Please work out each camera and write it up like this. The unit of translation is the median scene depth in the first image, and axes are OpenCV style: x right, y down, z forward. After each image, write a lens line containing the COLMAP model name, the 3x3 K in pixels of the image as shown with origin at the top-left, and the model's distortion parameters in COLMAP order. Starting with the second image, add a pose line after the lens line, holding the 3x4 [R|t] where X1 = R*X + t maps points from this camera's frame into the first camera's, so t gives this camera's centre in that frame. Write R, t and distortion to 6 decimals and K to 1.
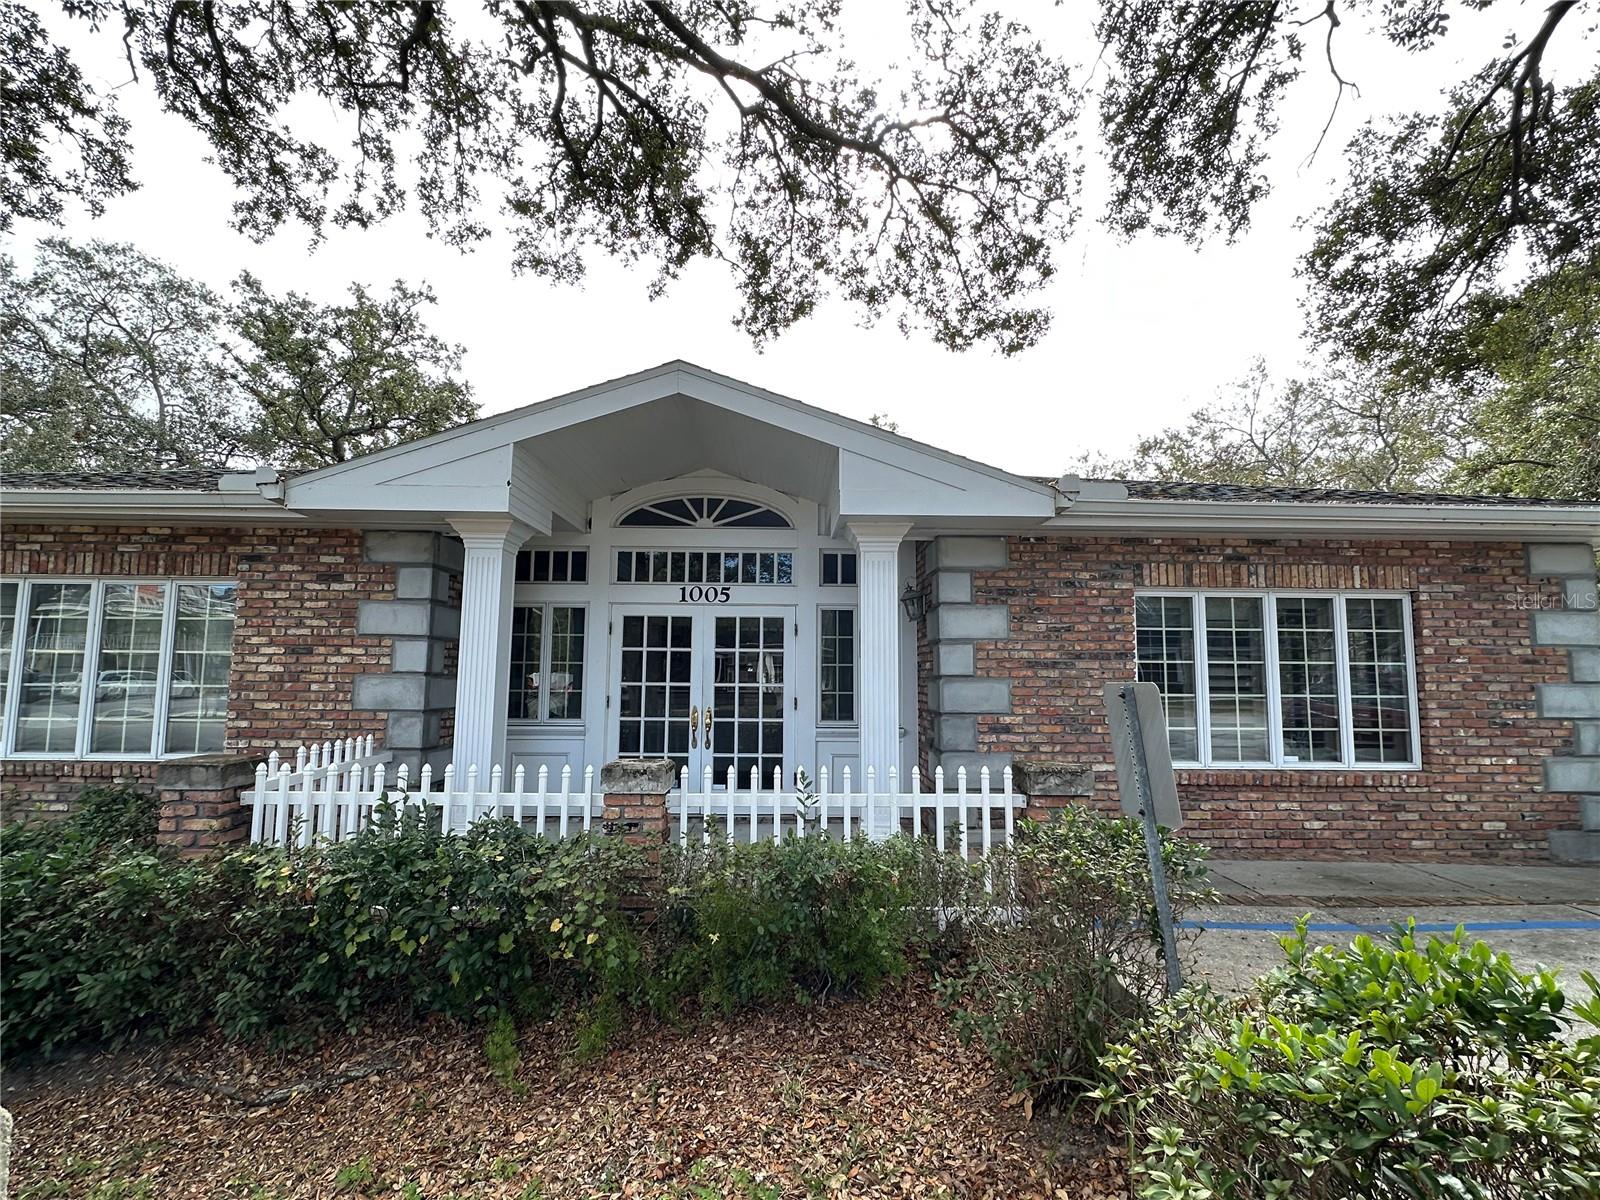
lens RADIAL K [[733.6, 0, 790.8], [0, 733.6, 631.6], [0, 0, 1]] dist [-0.004069, 0.000776]
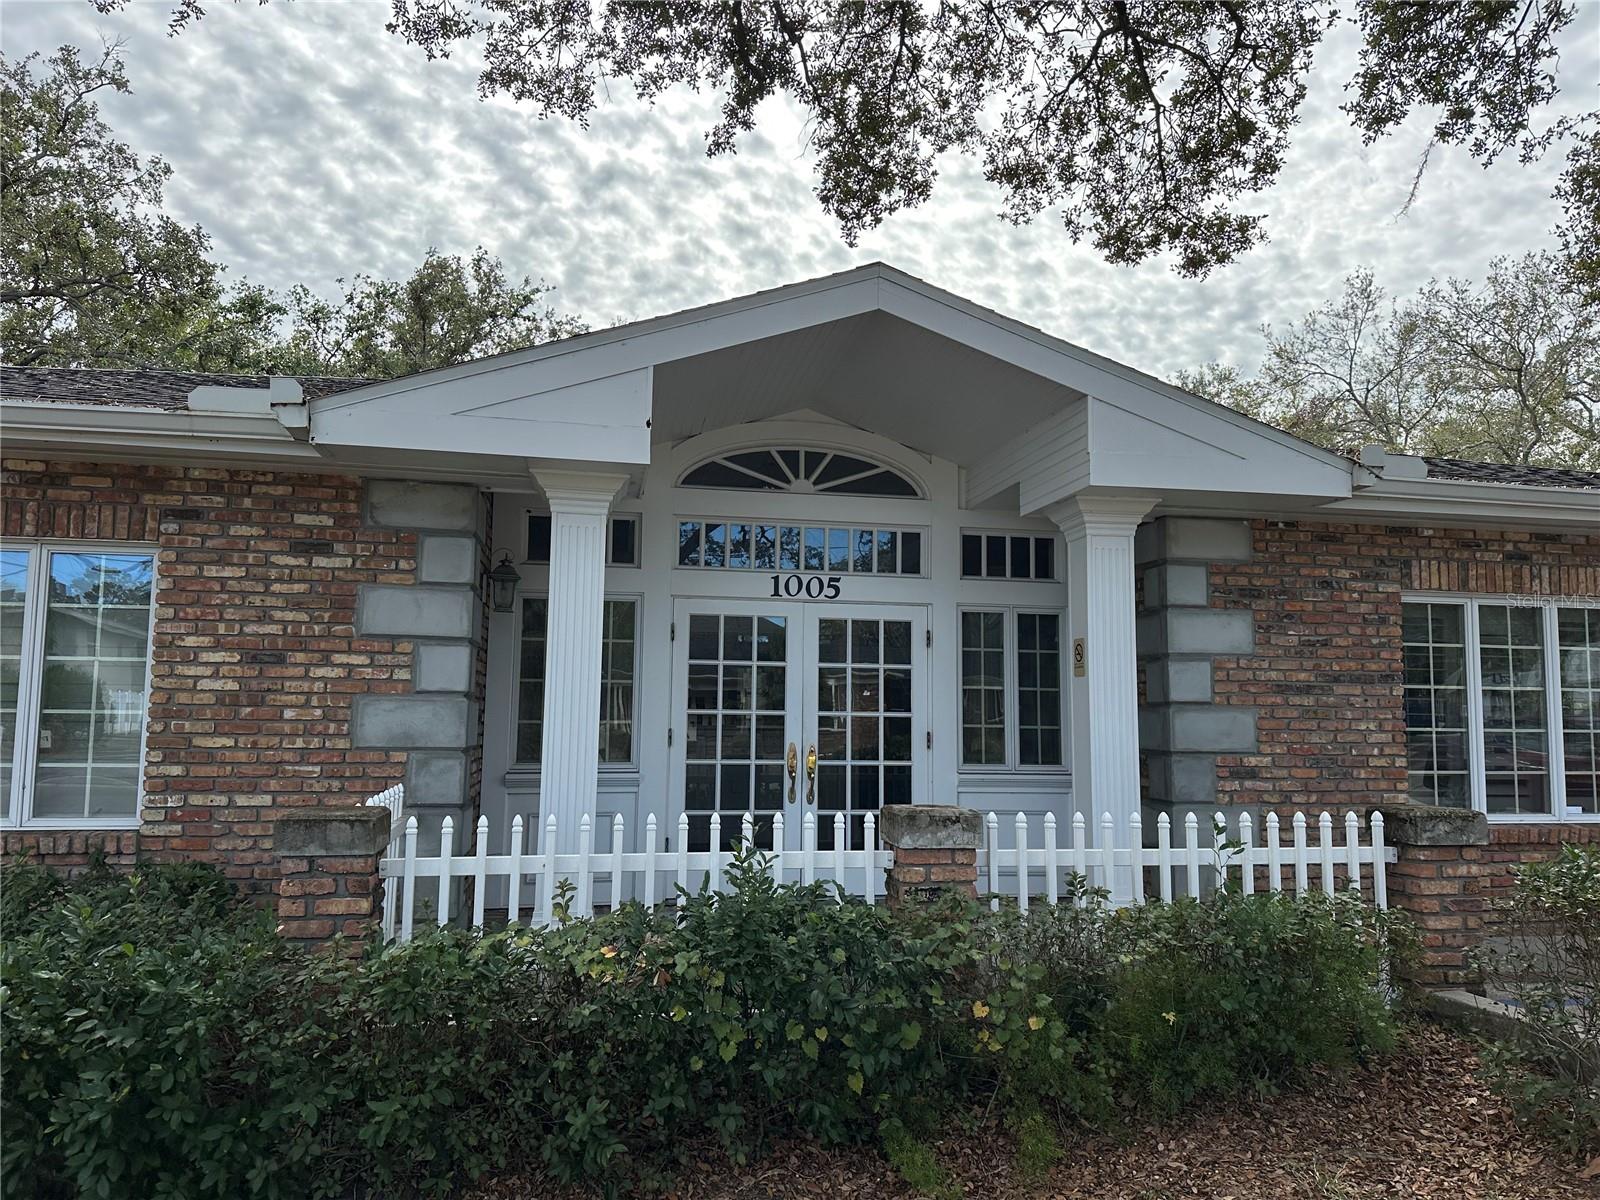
lens RADIAL K [[1138.3, 0, 754.4], [0, 1138.3, 649.8], [0, 0, 1]] dist [0.046390, -0.045128]
pose [[0.985198, 0.014259, 0.170826, -0.412795], [-0.014805, 0.999889, 0.001926, 0.010225], [-0.170780, -0.004426, 0.985299, -0.085671]]
